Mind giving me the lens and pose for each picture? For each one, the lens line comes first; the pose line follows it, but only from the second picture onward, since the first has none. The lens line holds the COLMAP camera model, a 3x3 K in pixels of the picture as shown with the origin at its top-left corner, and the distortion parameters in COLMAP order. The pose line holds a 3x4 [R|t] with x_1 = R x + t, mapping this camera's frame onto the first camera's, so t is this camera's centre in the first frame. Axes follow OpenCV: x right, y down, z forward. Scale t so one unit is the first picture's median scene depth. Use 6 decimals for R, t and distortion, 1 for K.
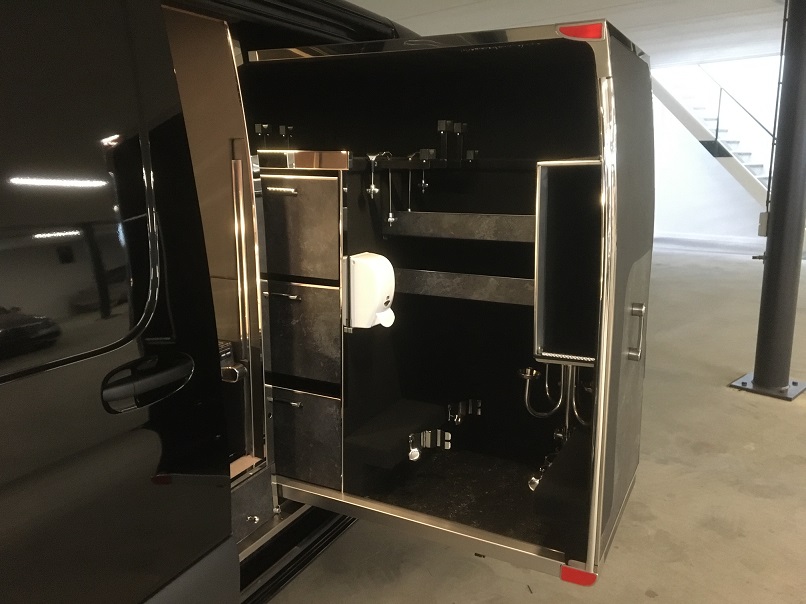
lens RADIAL K [[669.1, 0, 406.1], [0, 669.1, 299.2], [0, 0, 1]] dist [0.027276, -0.024995]
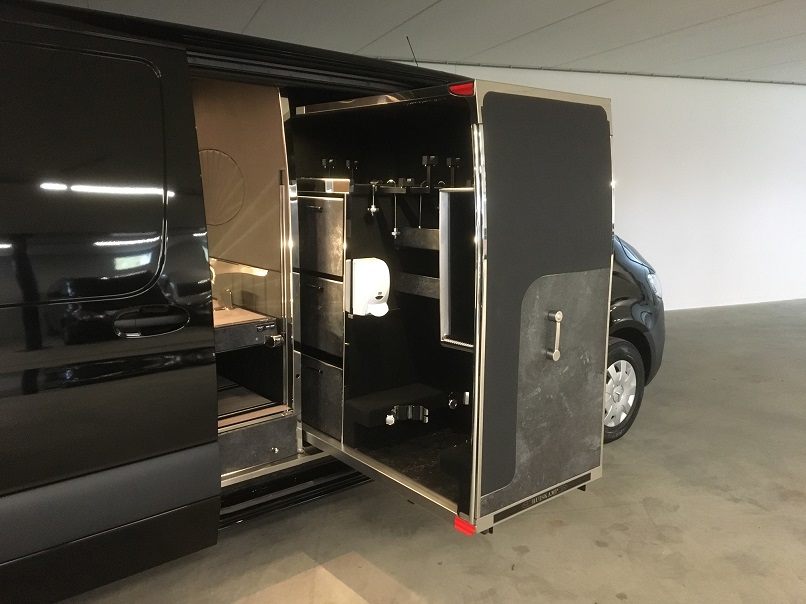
lens RADIAL K [[669.1, 0, 398.1], [0, 669.1, 301.2], [0, 0, 1]] dist [0.027276, -0.024995]
pose [[0.919681, 0.076119, -0.385218, 0.488742], [-0.090544, 0.995703, -0.019416, 0.033464], [0.382085, 0.052736, 0.922621, -0.161181]]
